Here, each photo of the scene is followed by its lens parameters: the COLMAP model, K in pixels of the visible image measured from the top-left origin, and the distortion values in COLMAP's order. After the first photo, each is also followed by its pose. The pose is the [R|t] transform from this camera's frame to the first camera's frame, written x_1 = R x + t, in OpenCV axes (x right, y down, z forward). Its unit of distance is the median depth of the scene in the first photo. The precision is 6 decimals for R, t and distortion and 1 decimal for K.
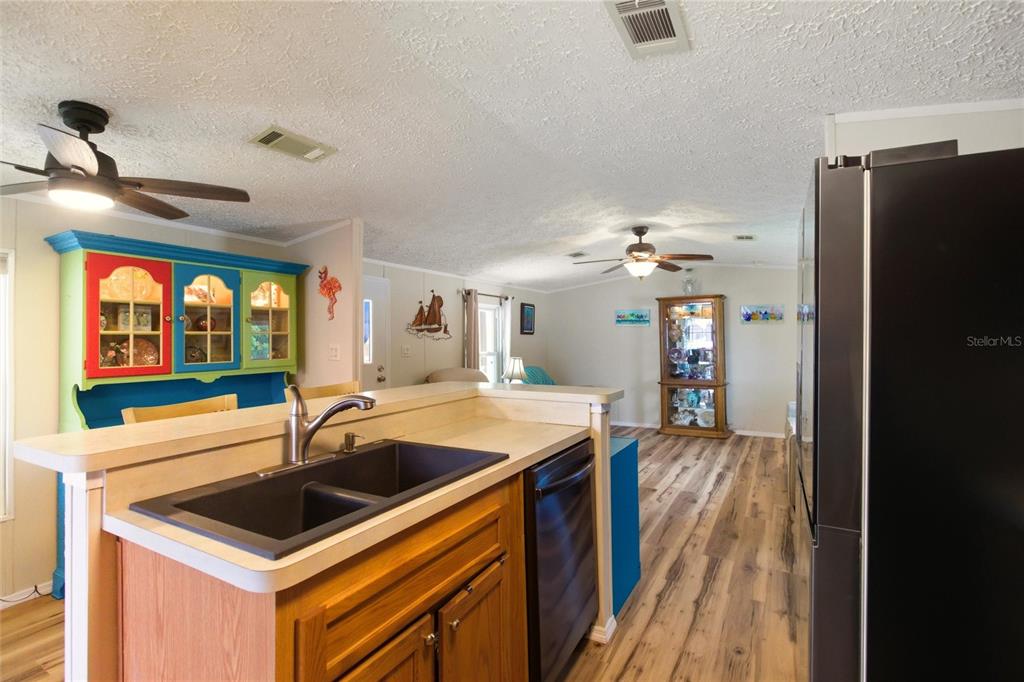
lens RADIAL K [[460.1, 0, 518.9], [0, 460.1, 331.6], [0, 0, 1]] dist [-0.009976, 0.004023]
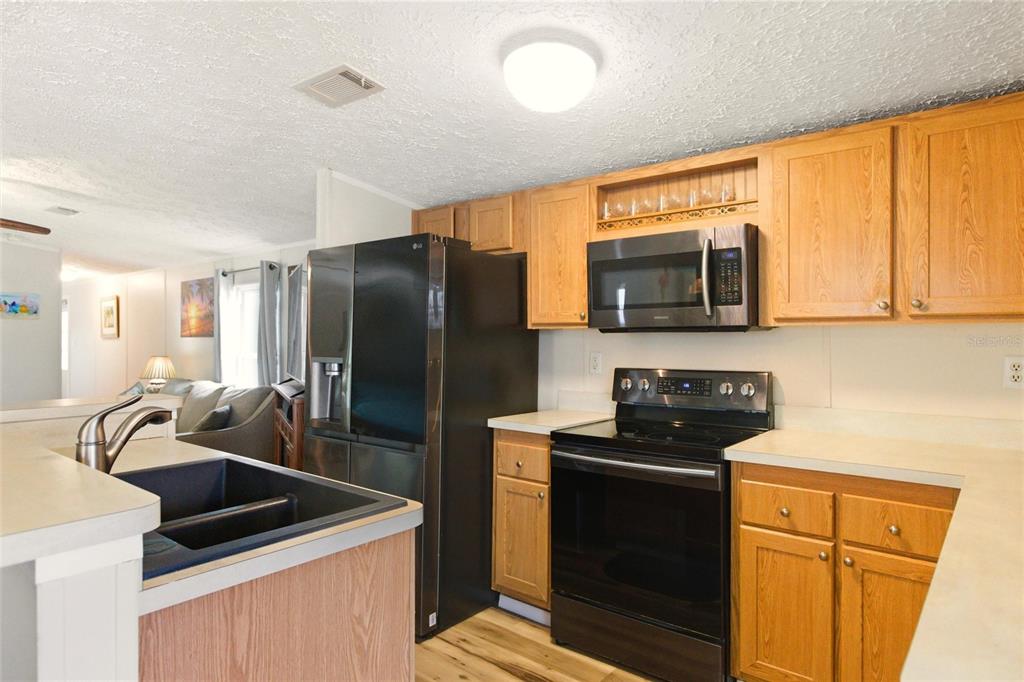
lens RADIAL K [[585.0, 0, 509.8], [0, 585.0, 335.6], [0, 0, 1]] dist [-0.003270, -0.000270]
pose [[0.155681, 0.007929, 0.987776, -0.268962], [-0.013838, 0.999887, -0.005846, 0.004730], [-0.987710, -0.012759, 0.155773, 0.059632]]
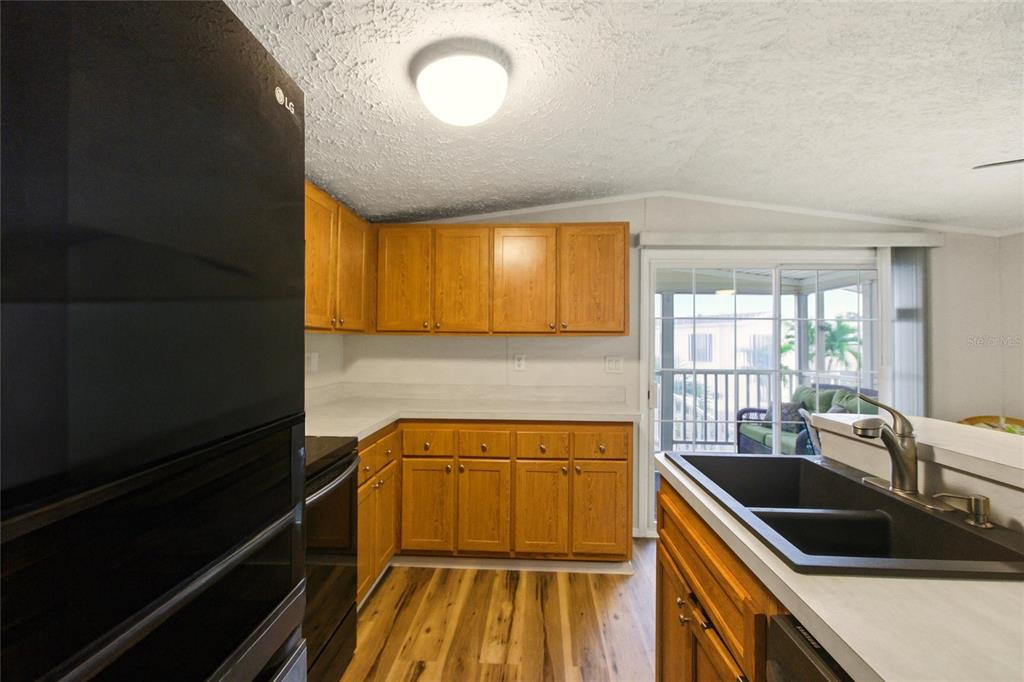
lens RADIAL K [[460.1, 0, 516.5], [0, 460.1, 329.4], [0, 0, 1]] dist [-0.009976, 0.004023]
pose [[-0.891900, -0.006233, -0.452191, 0.328131], [0.008653, 0.999487, -0.030846, 0.000704], [0.452151, -0.031424, -0.891388, 0.791004]]
